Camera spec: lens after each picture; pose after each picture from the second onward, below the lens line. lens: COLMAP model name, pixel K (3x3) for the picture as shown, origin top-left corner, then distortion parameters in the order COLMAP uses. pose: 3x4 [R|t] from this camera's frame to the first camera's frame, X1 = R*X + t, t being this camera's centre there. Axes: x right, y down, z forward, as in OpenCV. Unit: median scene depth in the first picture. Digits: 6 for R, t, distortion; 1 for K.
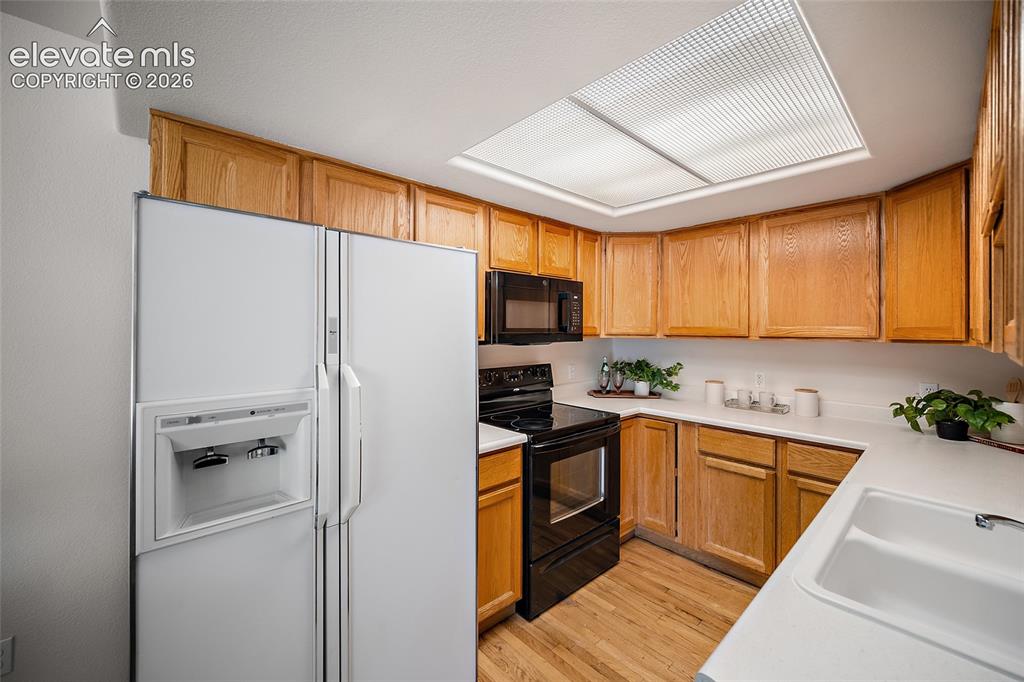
lens RADIAL K [[408.1, 0, 519.1], [0, 408.1, 327.8], [0, 0, 1]] dist [-0.002941, -0.000316]
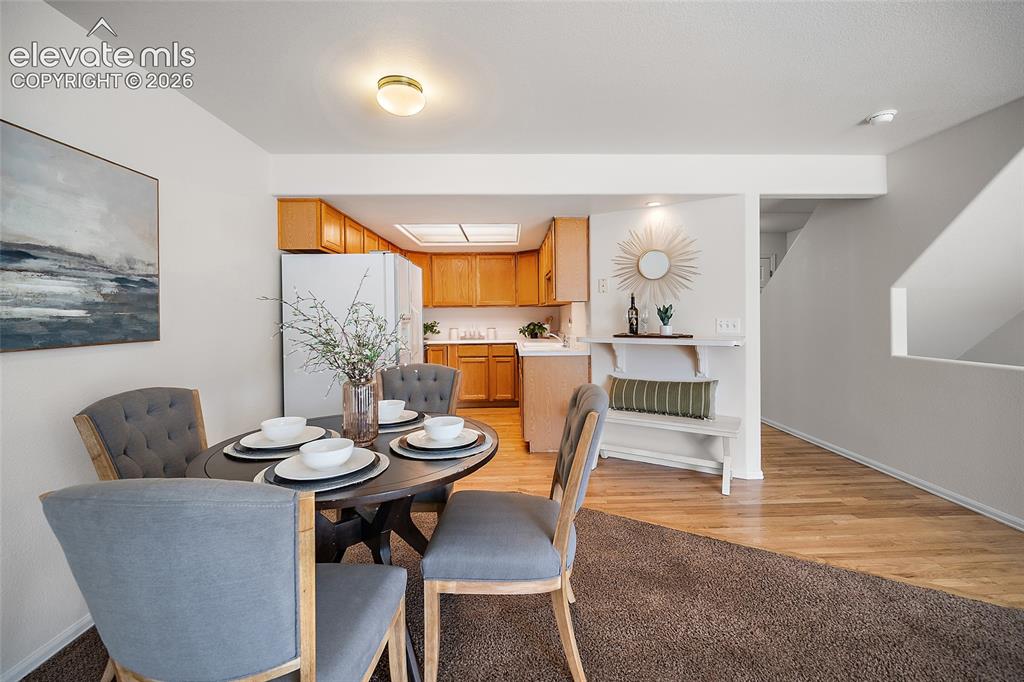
lens RADIAL K [[417.7, 0, 522.8], [0, 417.7, 319.0], [0, 0, 1]] dist [-0.002387, -0.000050]
pose [[0.657576, -0.014730, 0.753244, -1.007859], [0.011628, 0.999888, 0.009403, 0.076572], [-0.753299, 0.002575, 0.657674, -0.743414]]
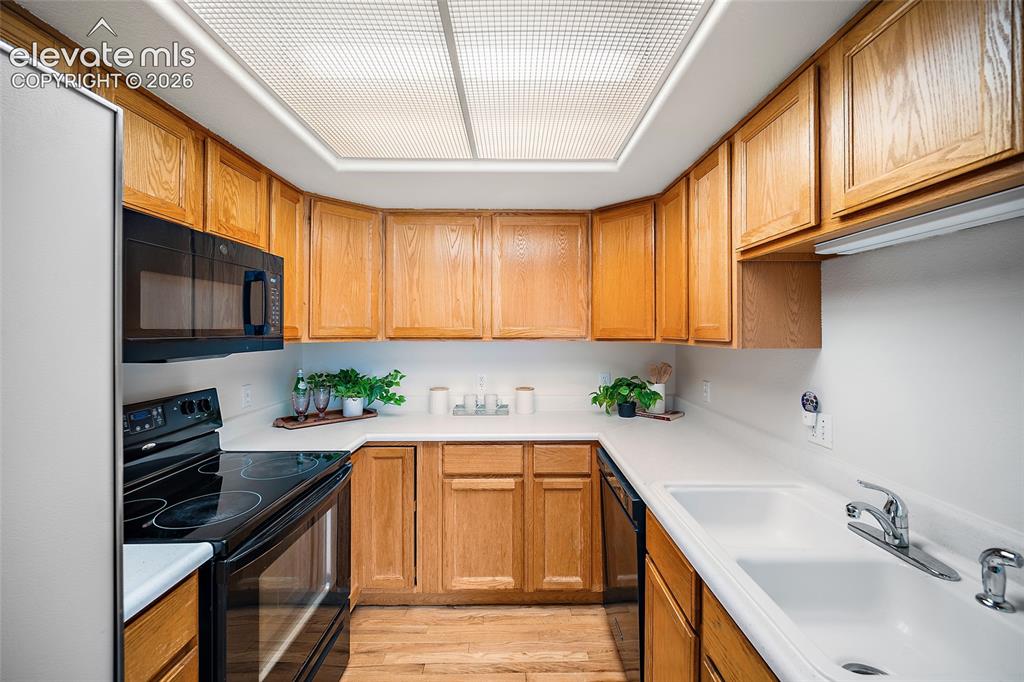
lens RADIAL K [[408.1, 0, 519.1], [0, 408.1, 327.8], [0, 0, 1]] dist [-0.002941, -0.000316]
pose [[0.674213, 0.001386, 0.738536, -0.074848], [-0.000111, 0.999998, -0.001775, 0.000166], [-0.738537, 0.001114, 0.674212, 0.303094]]
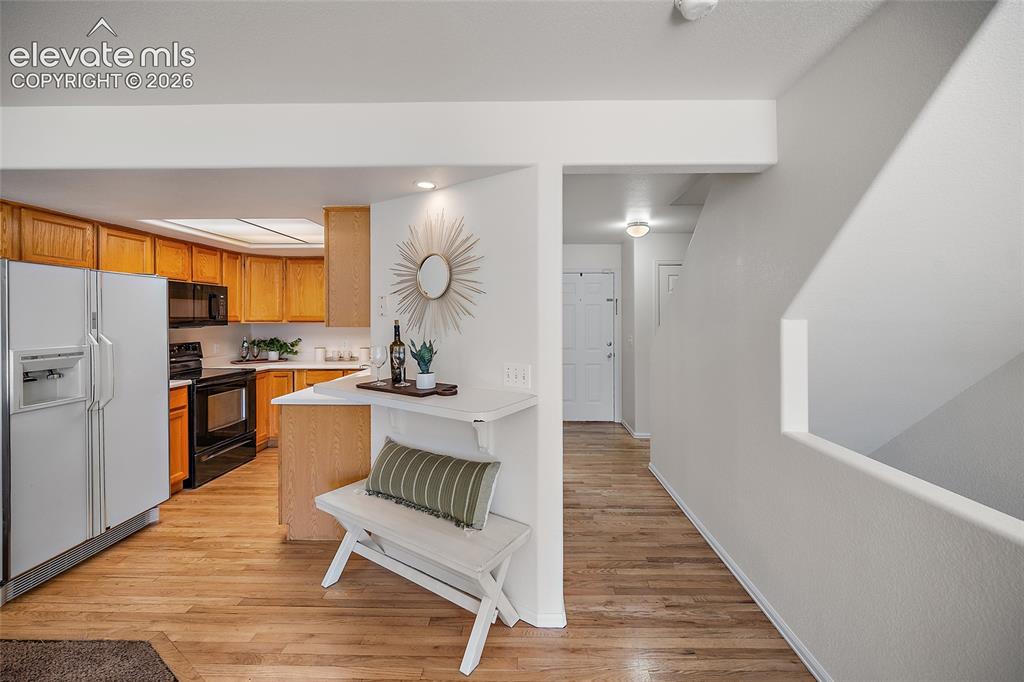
lens RADIAL K [[417.7, 0, 522.8], [0, 417.7, 319.0], [0, 0, 1]] dist [-0.002387, -0.000050]
pose [[0.699311, -0.007777, 0.714775, -0.200935], [0.003447, 0.999966, 0.007507, 0.000827], [-0.714809, -0.002785, 0.699314, -0.945489]]
